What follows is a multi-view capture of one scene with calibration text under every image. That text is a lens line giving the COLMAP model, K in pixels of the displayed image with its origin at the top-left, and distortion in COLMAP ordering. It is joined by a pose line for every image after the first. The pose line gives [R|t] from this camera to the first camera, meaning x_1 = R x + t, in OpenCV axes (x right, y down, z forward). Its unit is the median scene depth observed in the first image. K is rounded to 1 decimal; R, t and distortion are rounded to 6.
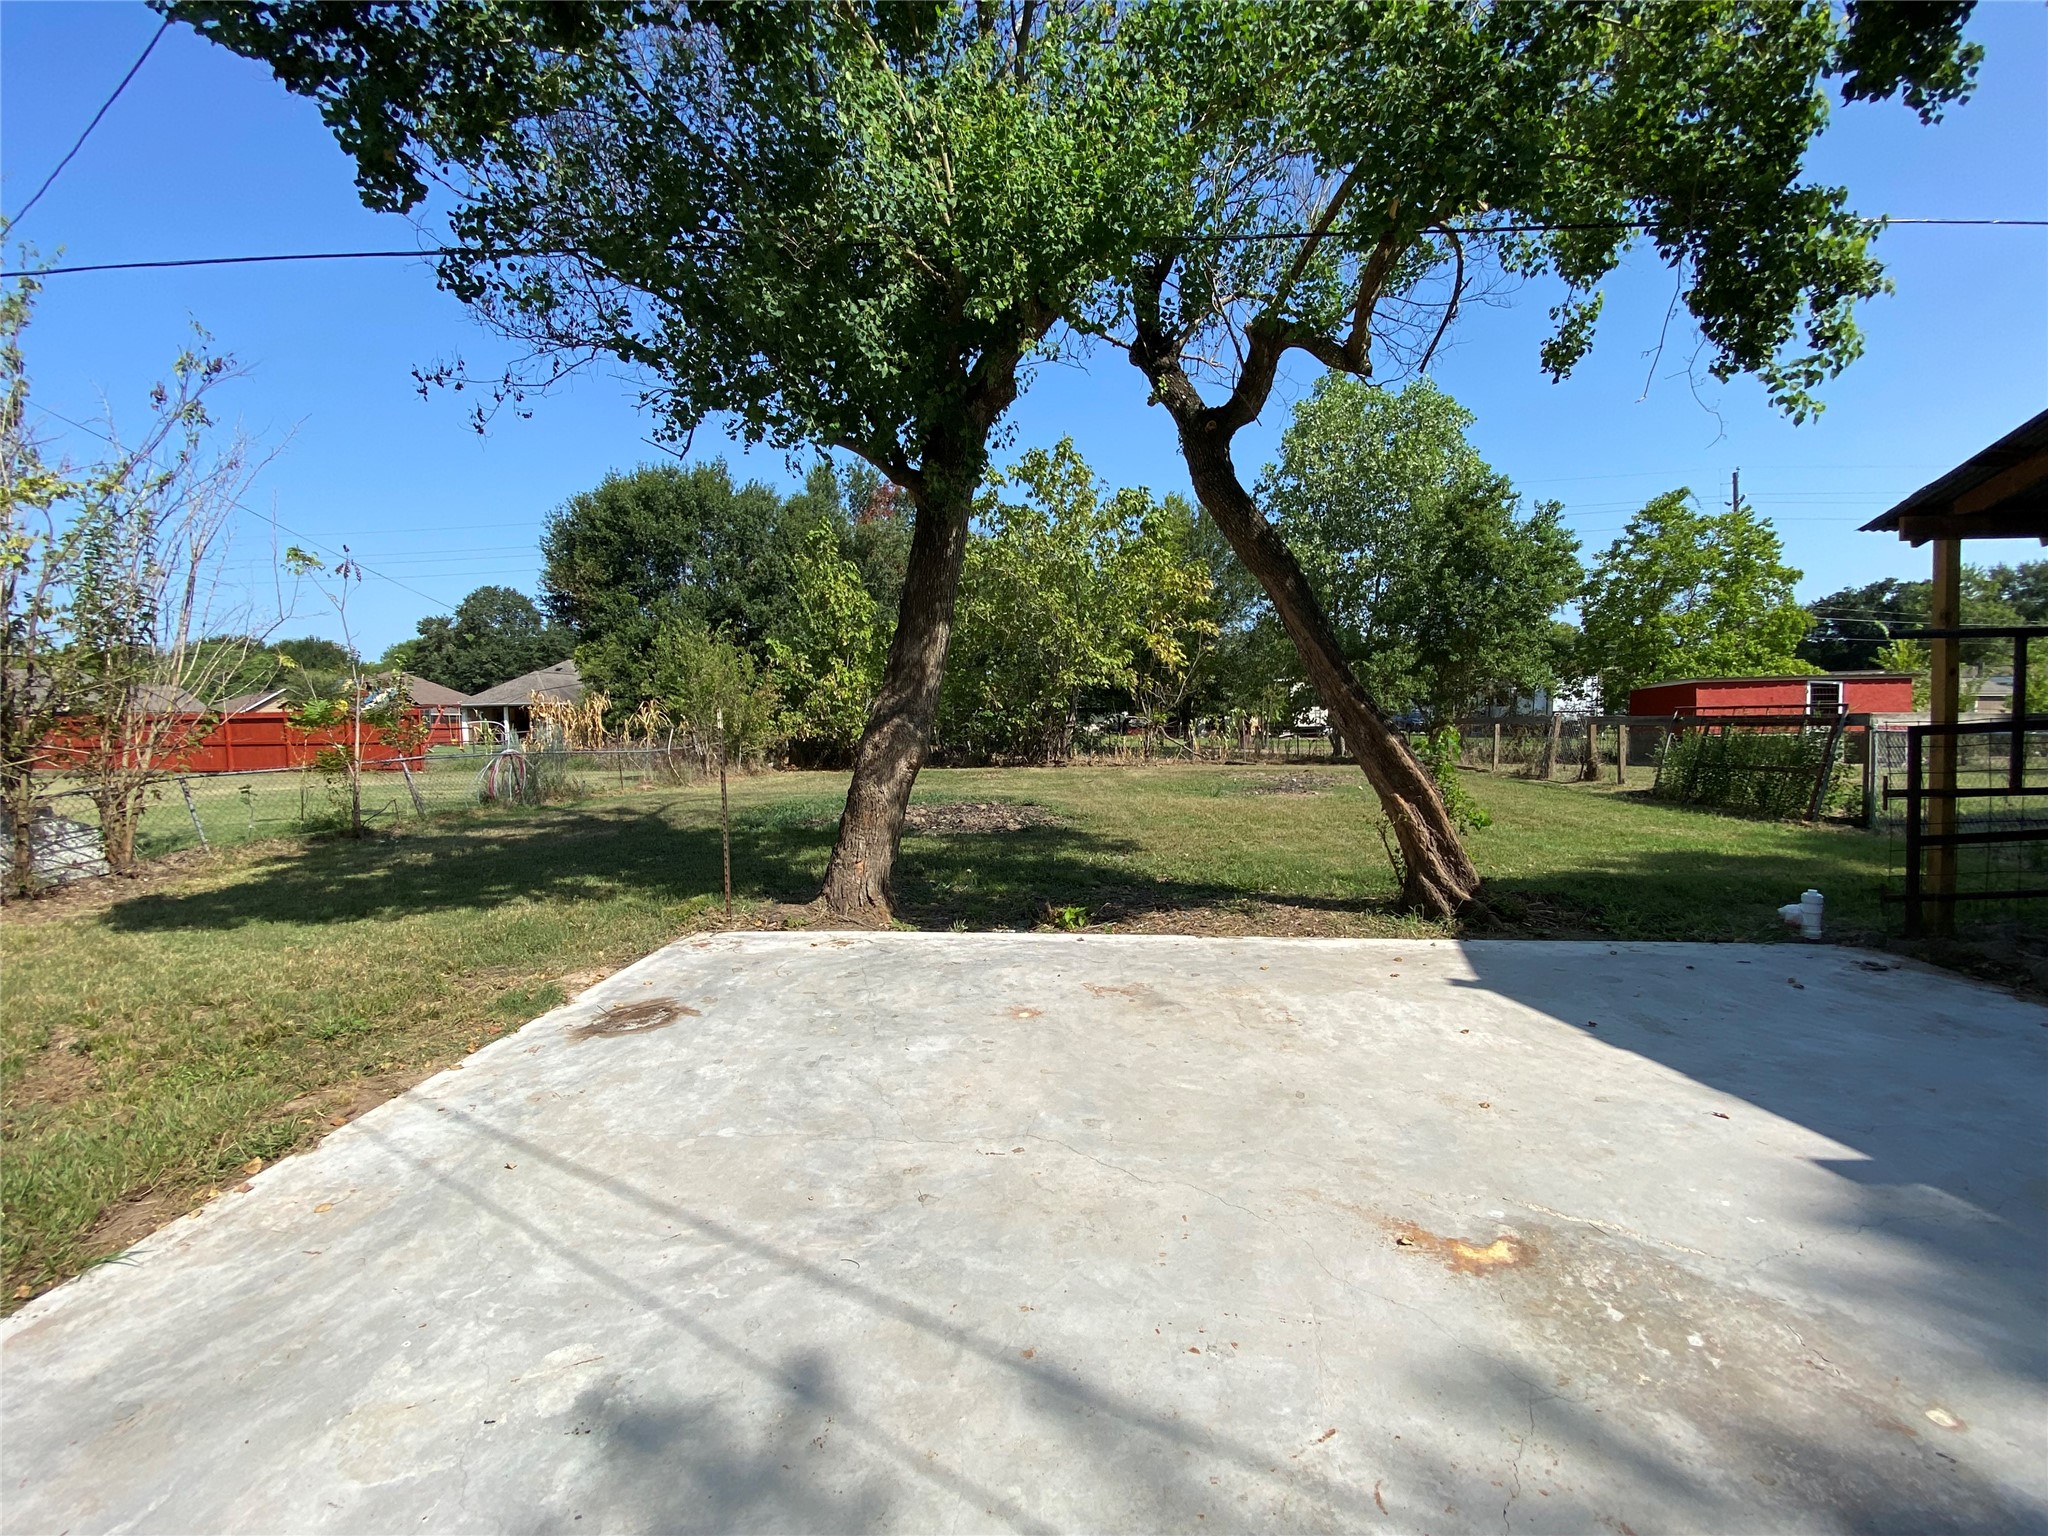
lens RADIAL K [[834.5, 0, 1029.5], [0, 834.5, 752.9], [0, 0, 1]] dist [0.030897, -0.022744]
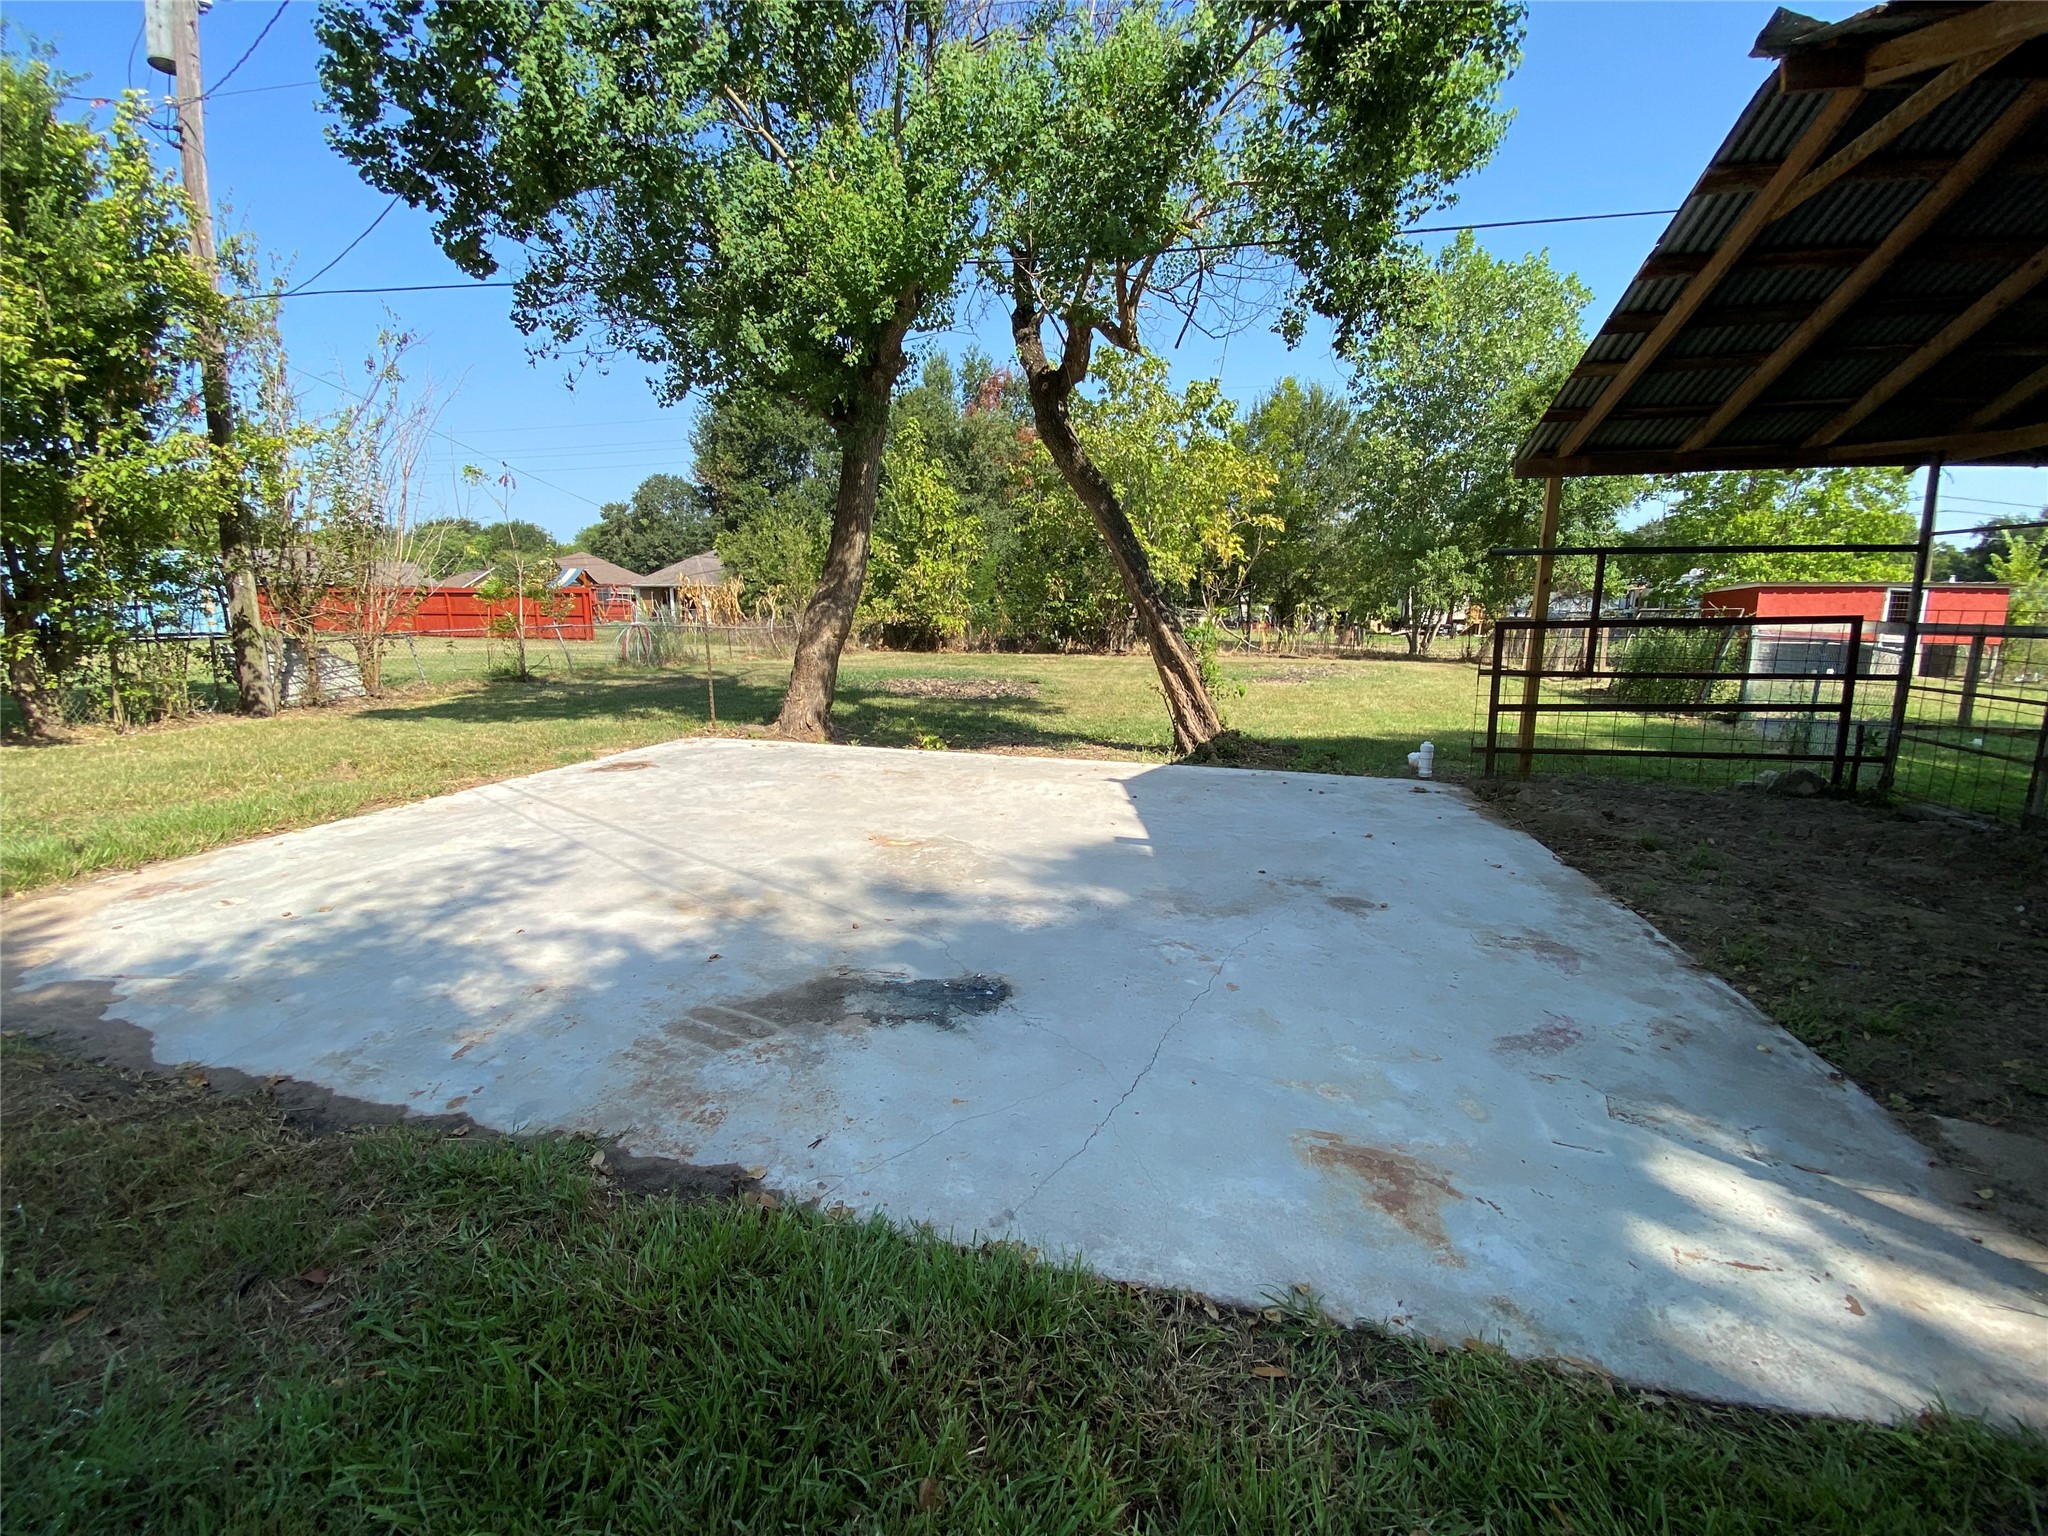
lens RADIAL K [[834.5, 0, 1029.5], [0, 834.5, 752.9], [0, 0, 1]] dist [0.030897, -0.022744]
pose [[0.985058, 0.052305, -0.164087, 0.129402], [-0.030762, 0.990880, 0.131185, 0.005063], [0.169452, -0.124177, 0.977684, -0.114598]]
